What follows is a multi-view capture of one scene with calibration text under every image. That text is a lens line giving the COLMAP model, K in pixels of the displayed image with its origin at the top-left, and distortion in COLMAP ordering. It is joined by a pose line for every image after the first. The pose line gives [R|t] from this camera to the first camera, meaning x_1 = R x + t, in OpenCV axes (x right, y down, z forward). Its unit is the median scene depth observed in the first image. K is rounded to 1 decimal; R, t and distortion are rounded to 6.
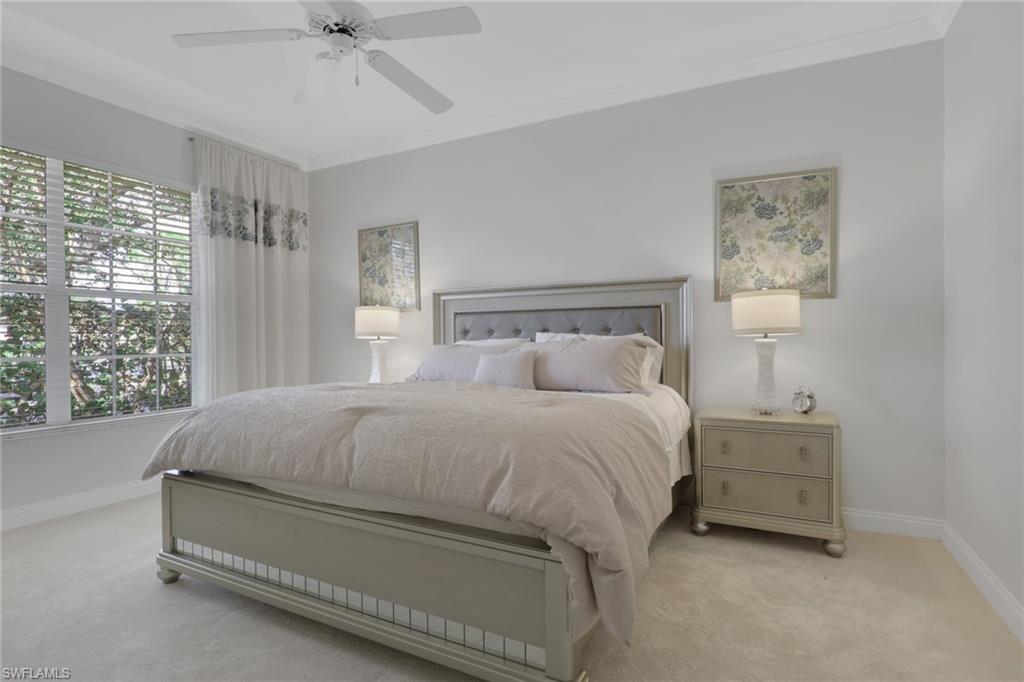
lens RADIAL K [[506.1, 0, 511.9], [0, 506.1, 344.6], [0, 0, 1]] dist [-0.003502, -0.000114]
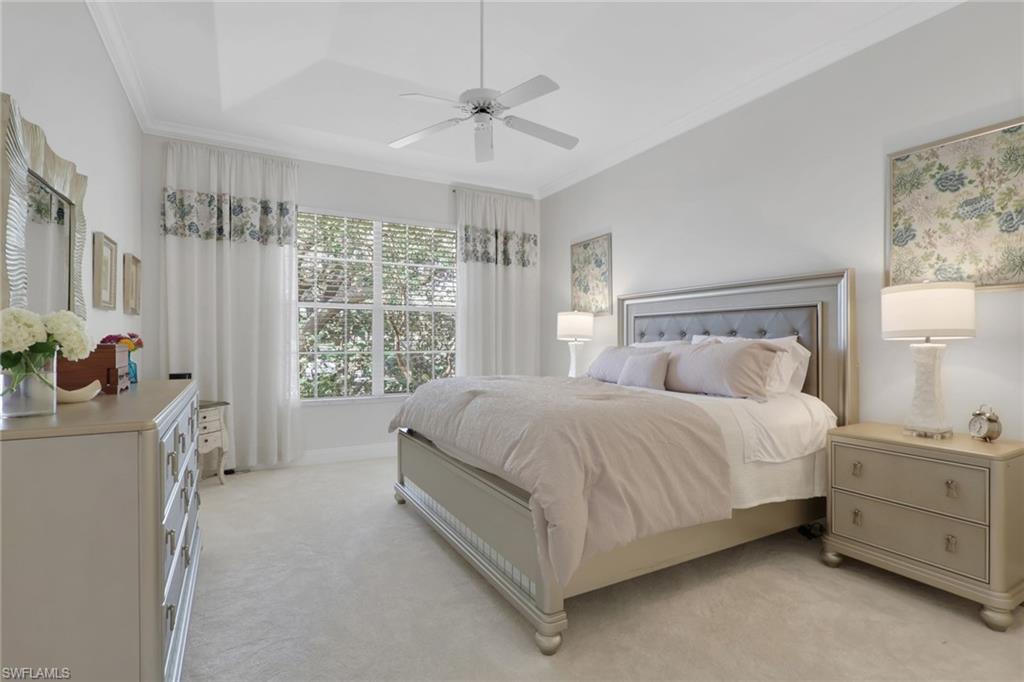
lens RADIAL K [[499.7, 0, 485.2], [0, 499.7, 342.5], [0, 0, 1]] dist [0.002107, 0.000453]
pose [[0.814651, 0.008262, -0.579893, 0.348497], [-0.011625, 0.999930, -0.002085, -0.002886], [0.579835, 0.008440, 0.814690, -0.054201]]
